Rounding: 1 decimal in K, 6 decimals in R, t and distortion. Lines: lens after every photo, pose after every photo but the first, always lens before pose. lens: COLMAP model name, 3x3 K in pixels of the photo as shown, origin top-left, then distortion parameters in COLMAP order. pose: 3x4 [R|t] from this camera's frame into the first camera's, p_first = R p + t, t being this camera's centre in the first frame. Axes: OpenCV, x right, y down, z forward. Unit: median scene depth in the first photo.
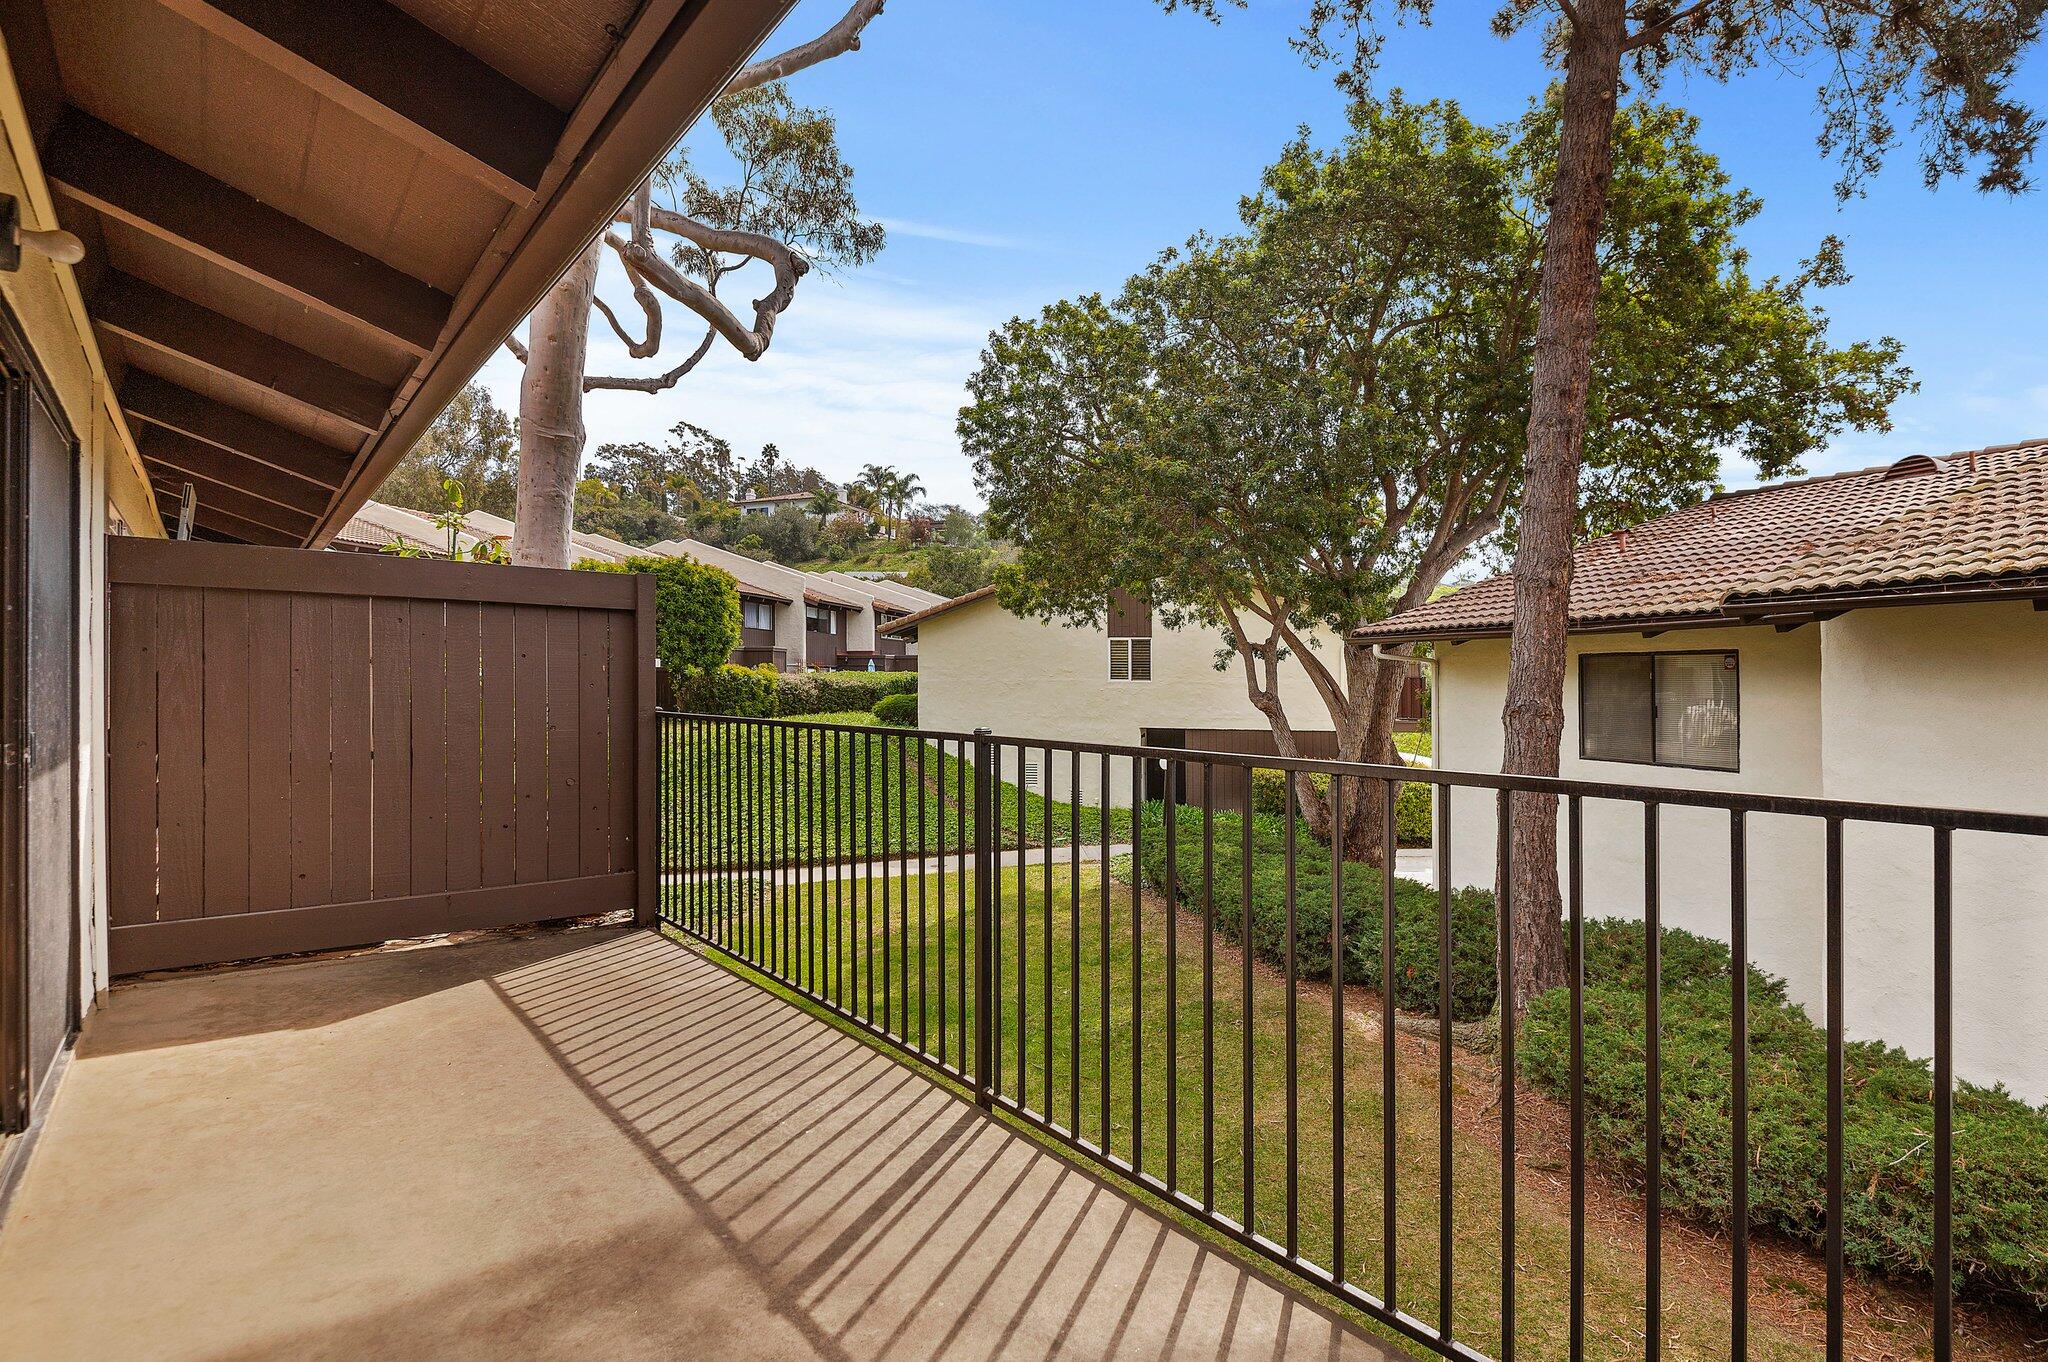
lens RADIAL K [[1032.2, 0, 1027.6], [0, 1032.2, 679.0], [0, 0, 1]] dist [0.004535, 0.000034]
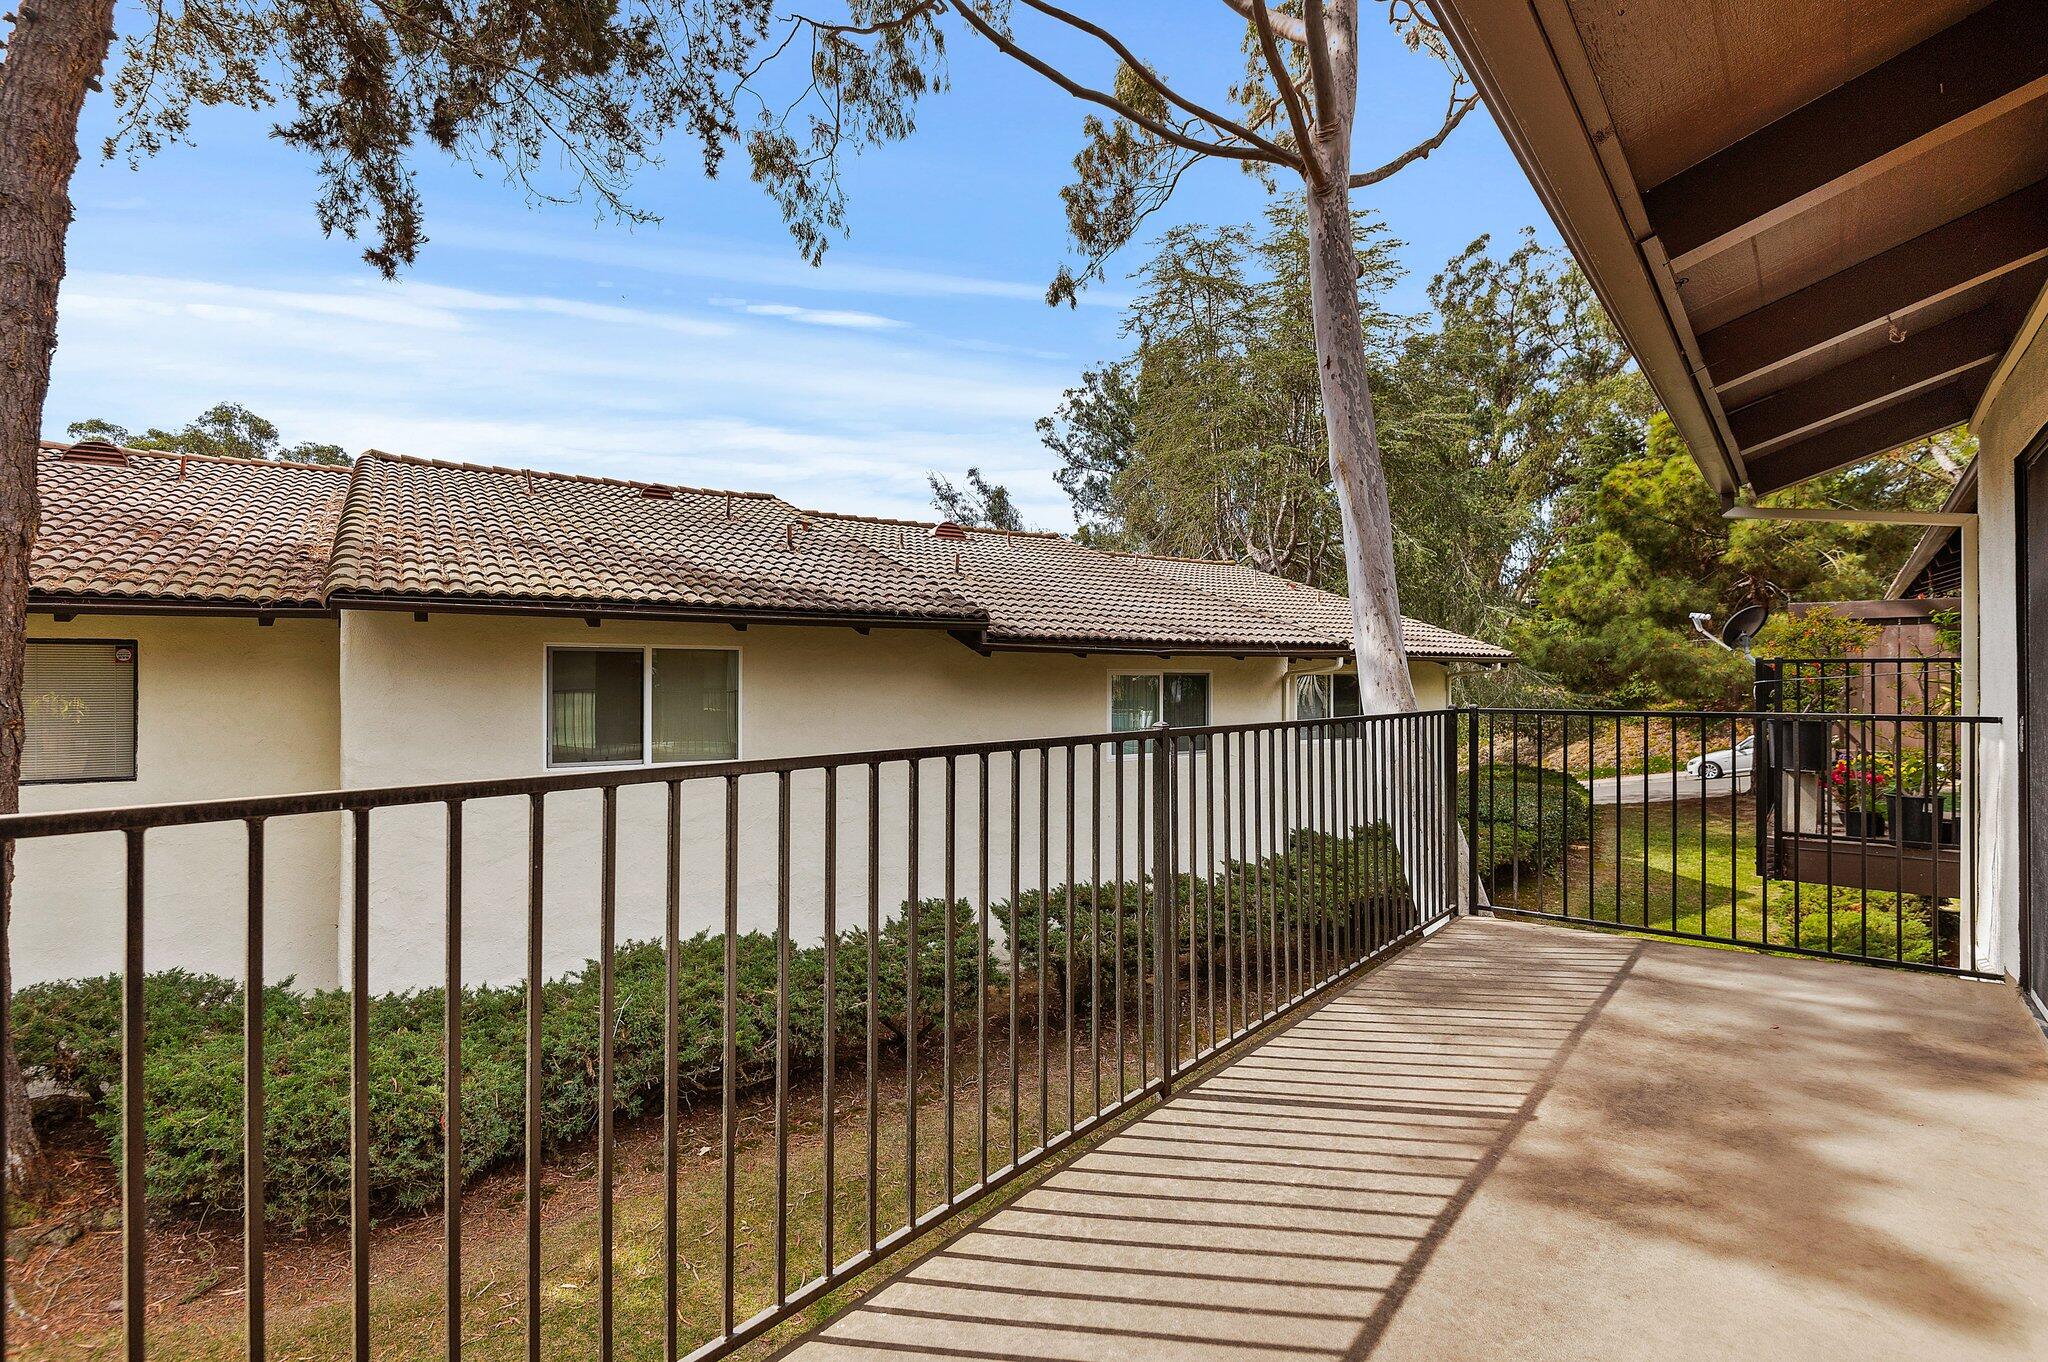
lens RADIAL K [[1040.9, 0, 1027.4], [0, 1040.9, 675.6], [0, 0, 1]] dist [0.024858, -0.000158]
pose [[-0.250460, 0.002892, 0.968123, -1.021129], [0.001886, 0.999995, -0.002499, 0.003469], [-0.968125, 0.001200, -0.250464, 1.412026]]
